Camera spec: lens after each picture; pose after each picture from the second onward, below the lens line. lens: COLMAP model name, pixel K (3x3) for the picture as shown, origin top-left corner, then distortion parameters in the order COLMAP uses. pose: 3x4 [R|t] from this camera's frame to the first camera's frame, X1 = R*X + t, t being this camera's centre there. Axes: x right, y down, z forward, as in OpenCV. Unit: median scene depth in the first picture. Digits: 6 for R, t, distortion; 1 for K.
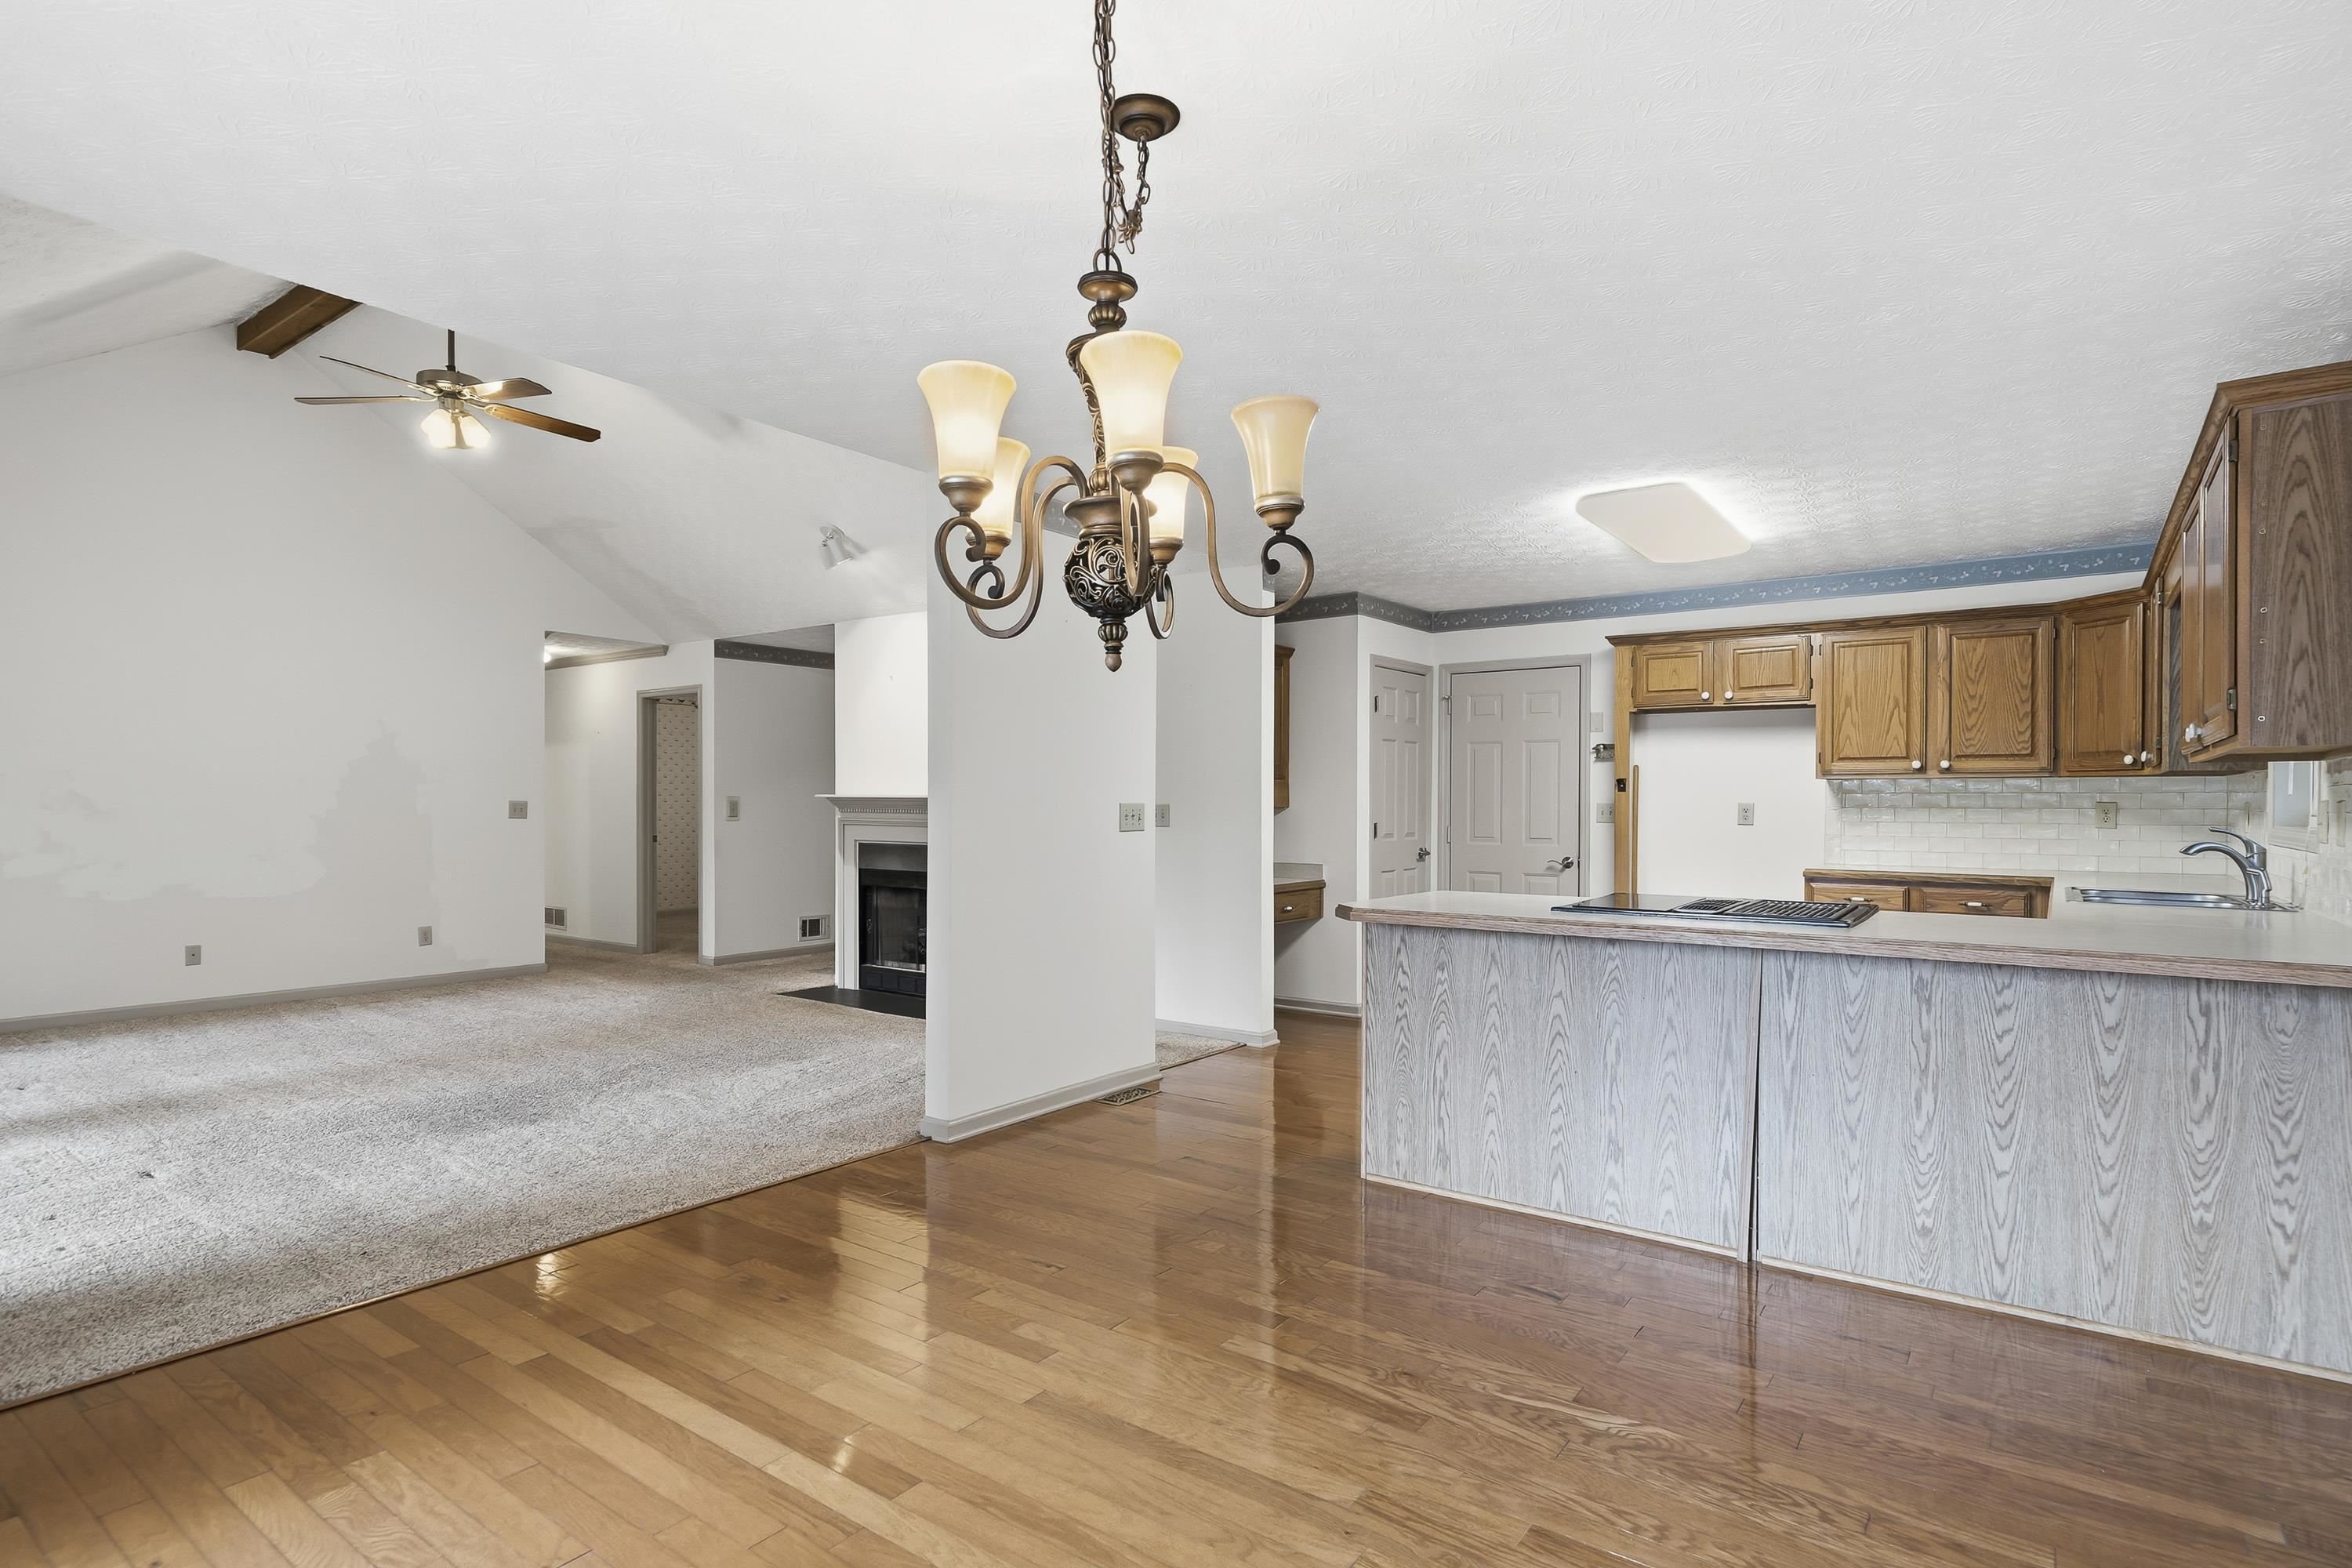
lens RADIAL K [[1199.9, 0, 1161.6], [0, 1199.9, 813.1], [0, 0, 1]] dist [0.010231, 0.001081]
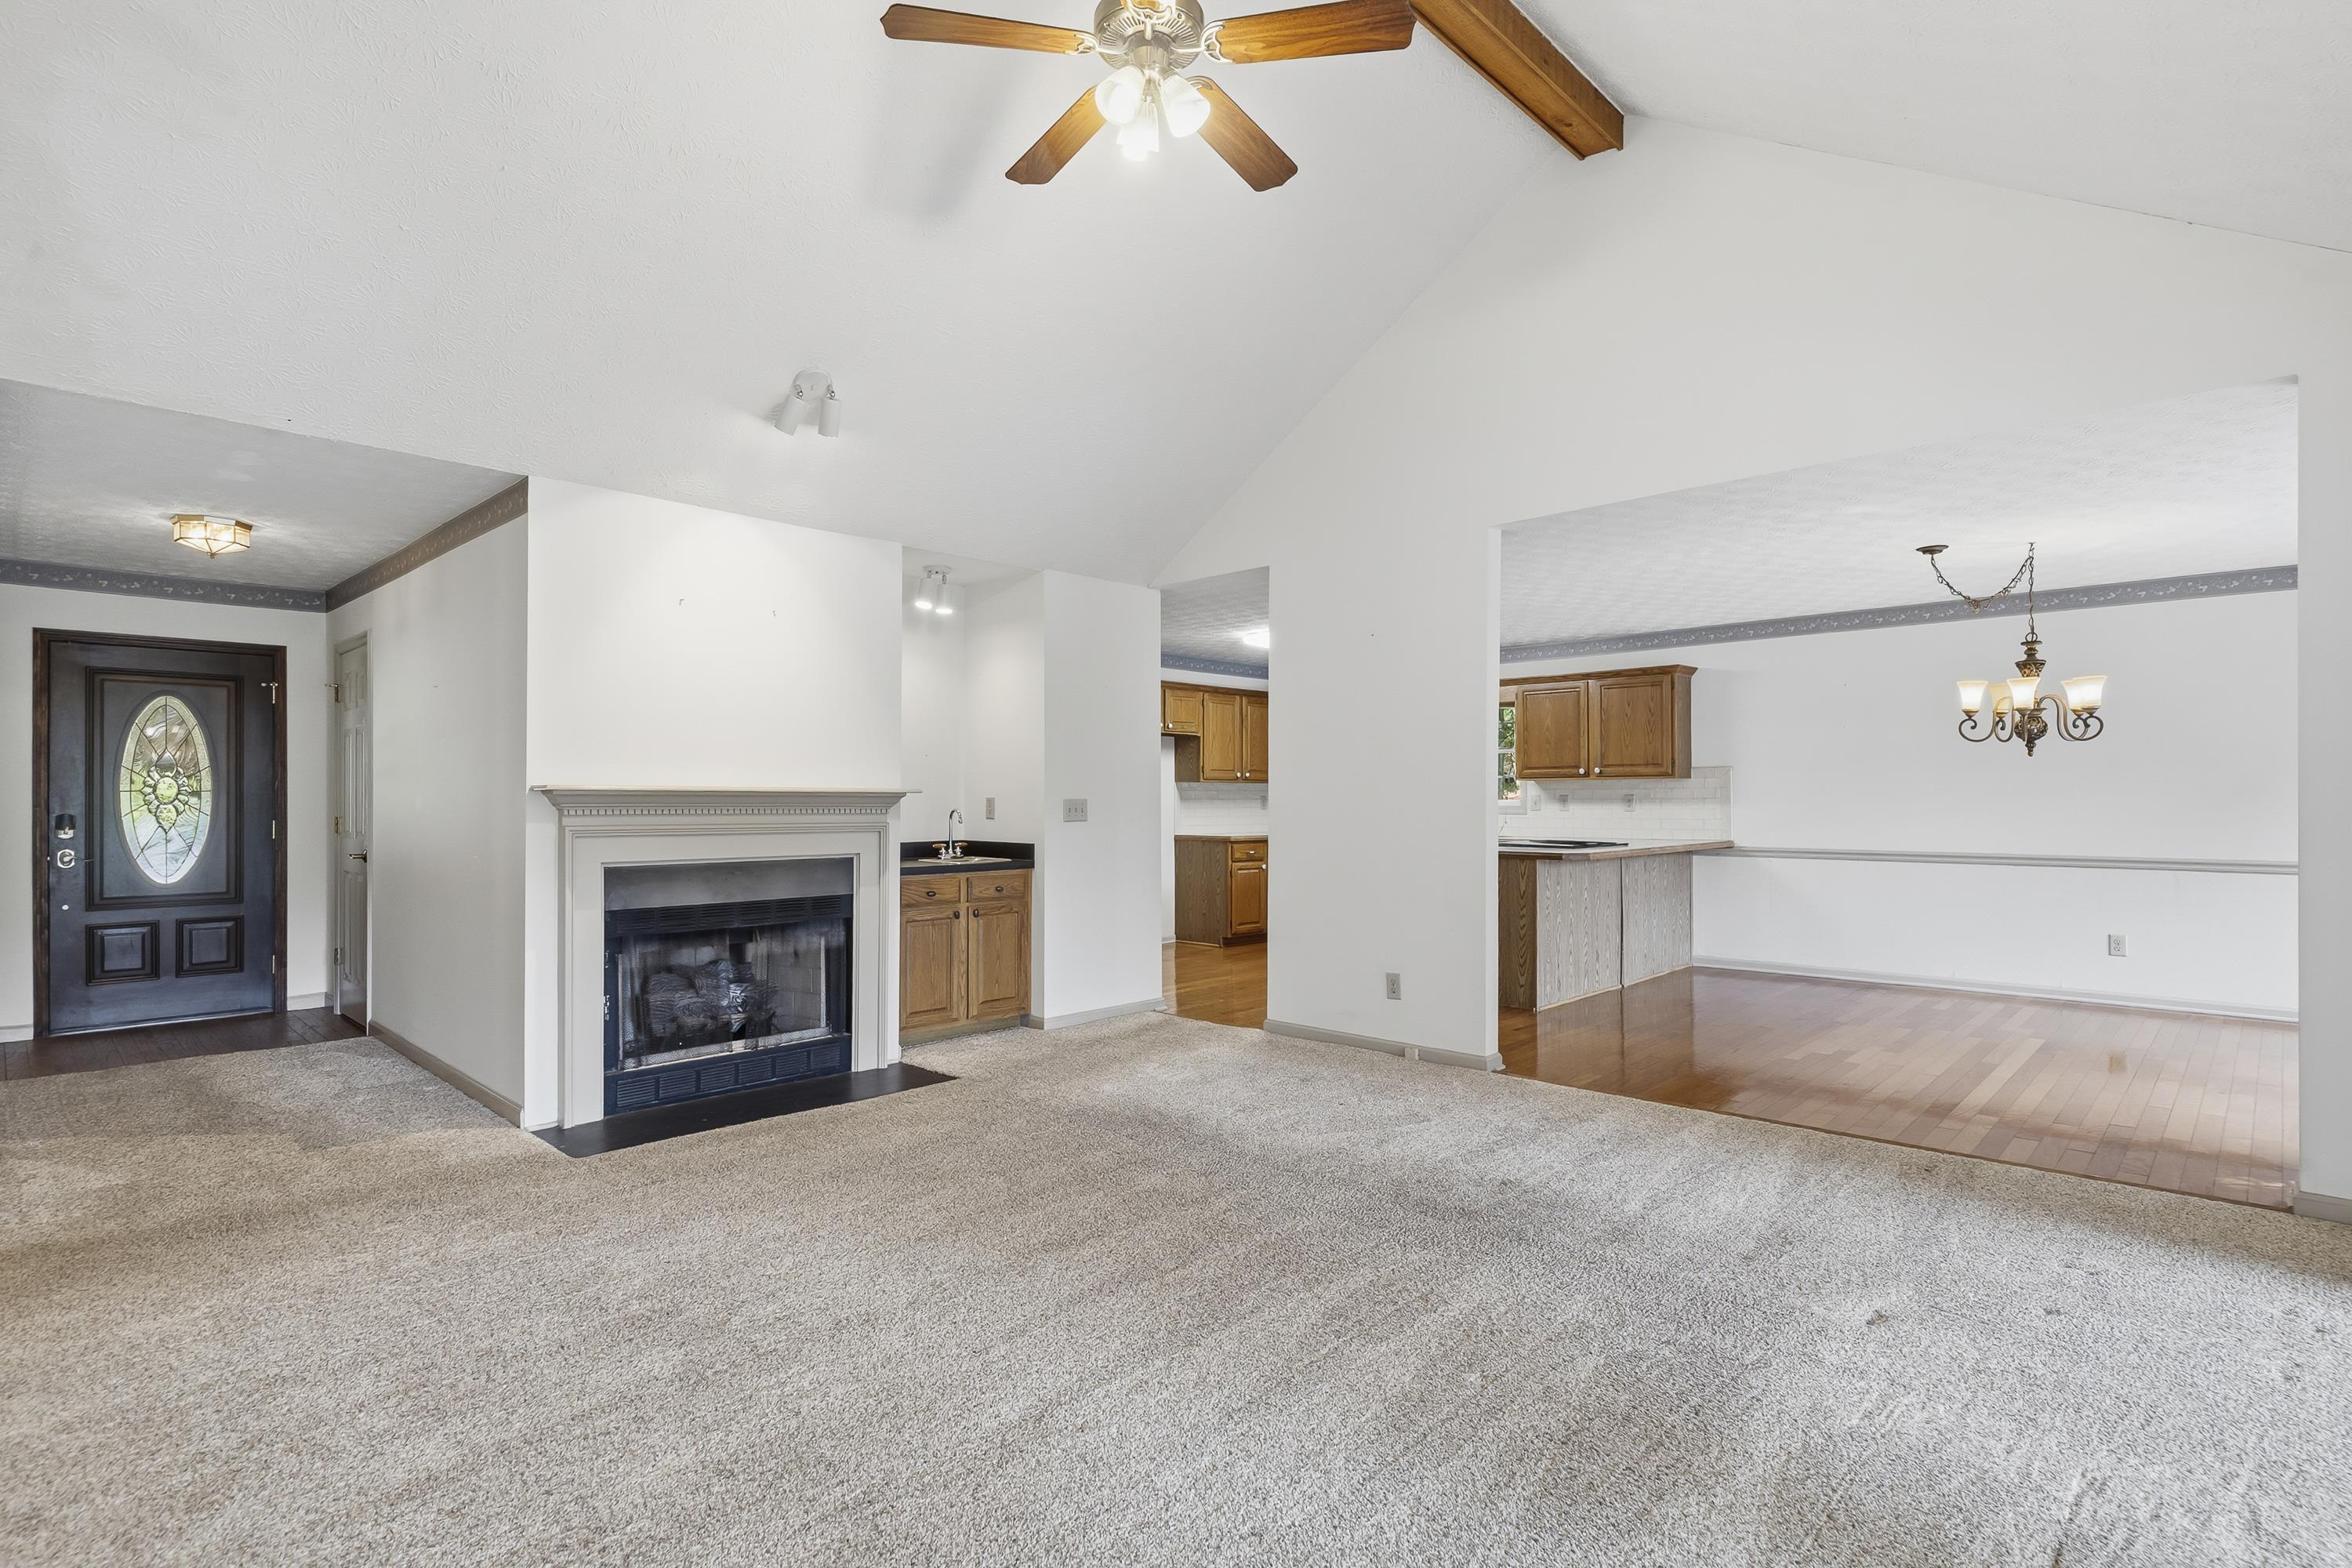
lens RADIAL K [[1168.3, 0, 1175.9], [0, 1168.3, 777.8], [0, 0, 1]] dist [0.003486, 0.000454]
pose [[0.123640, 0.013359, 0.992237, -1.050227], [0.009826, 0.999844, -0.014685, -0.010529], [-0.992278, 0.011565, 0.123490, 0.861811]]
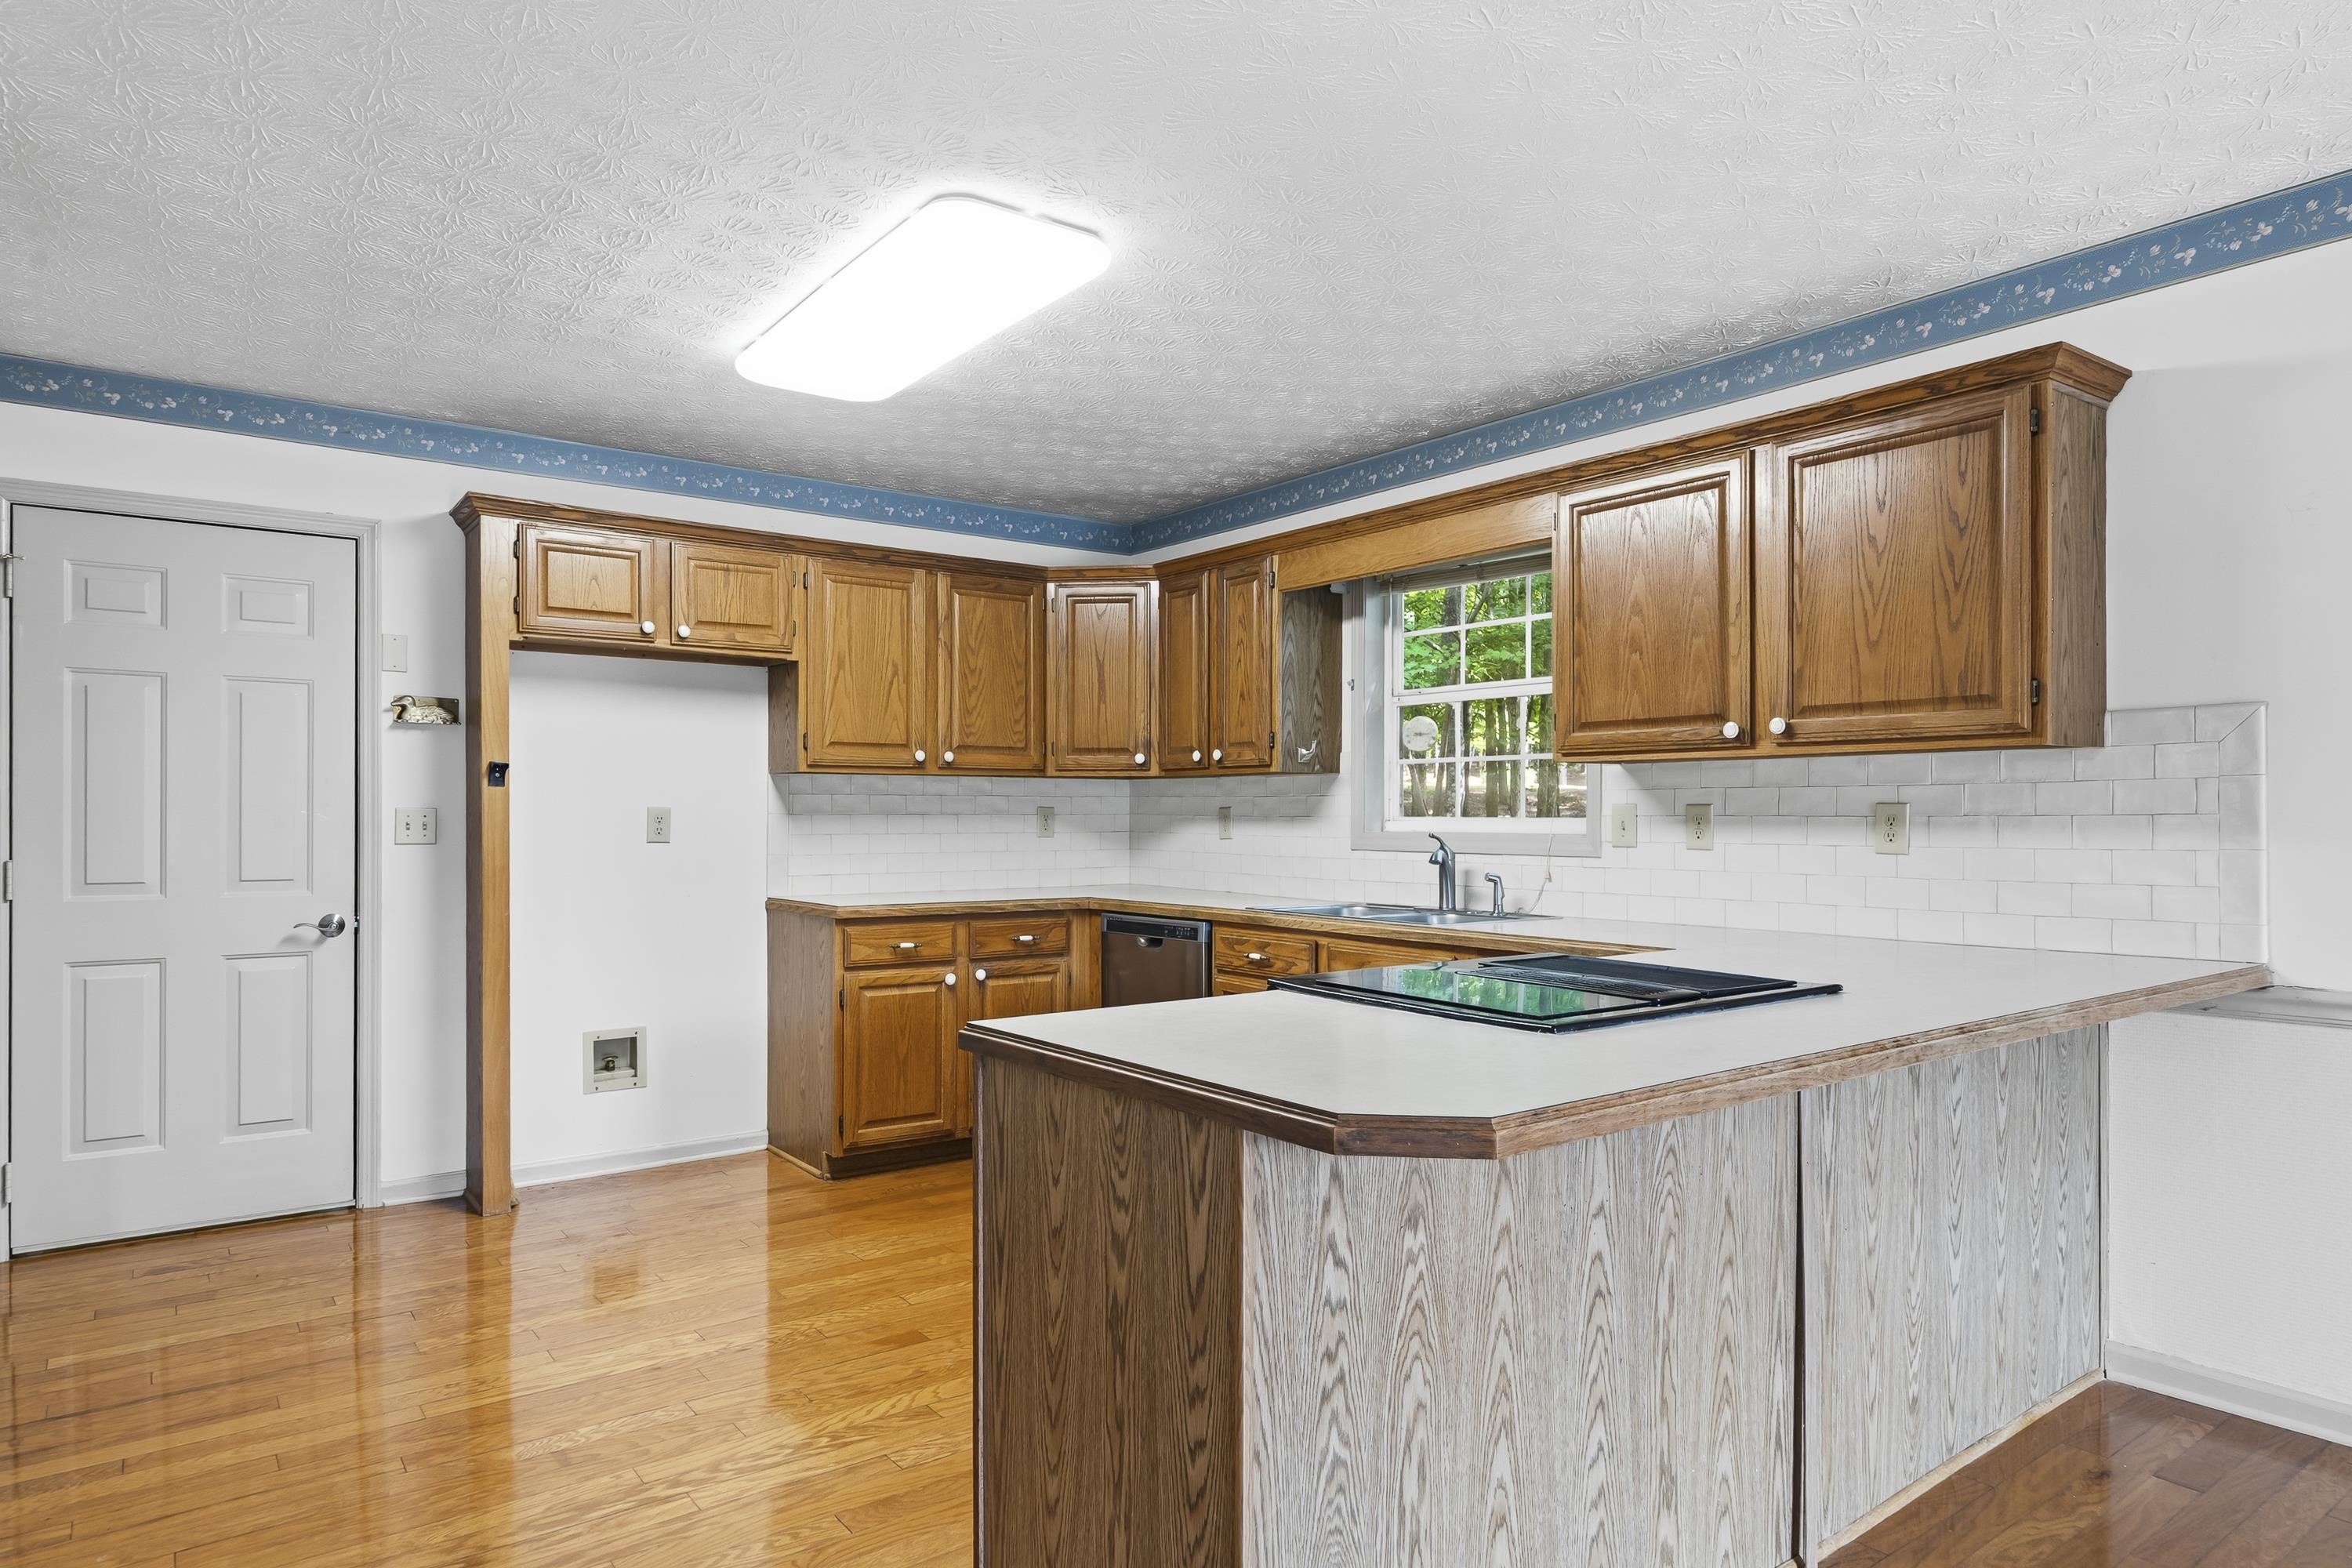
lens RADIAL K [[1383.2, 0, 1168.8], [0, 1383.2, 810.0], [0, 0, 1]] dist [0.002332, 0.001324]
pose [[0.286967, -0.000043, 0.957940, -0.141633], [0.008152, 0.999964, -0.002397, -0.003495], [-0.957906, 0.008497, 0.286957, 0.596896]]
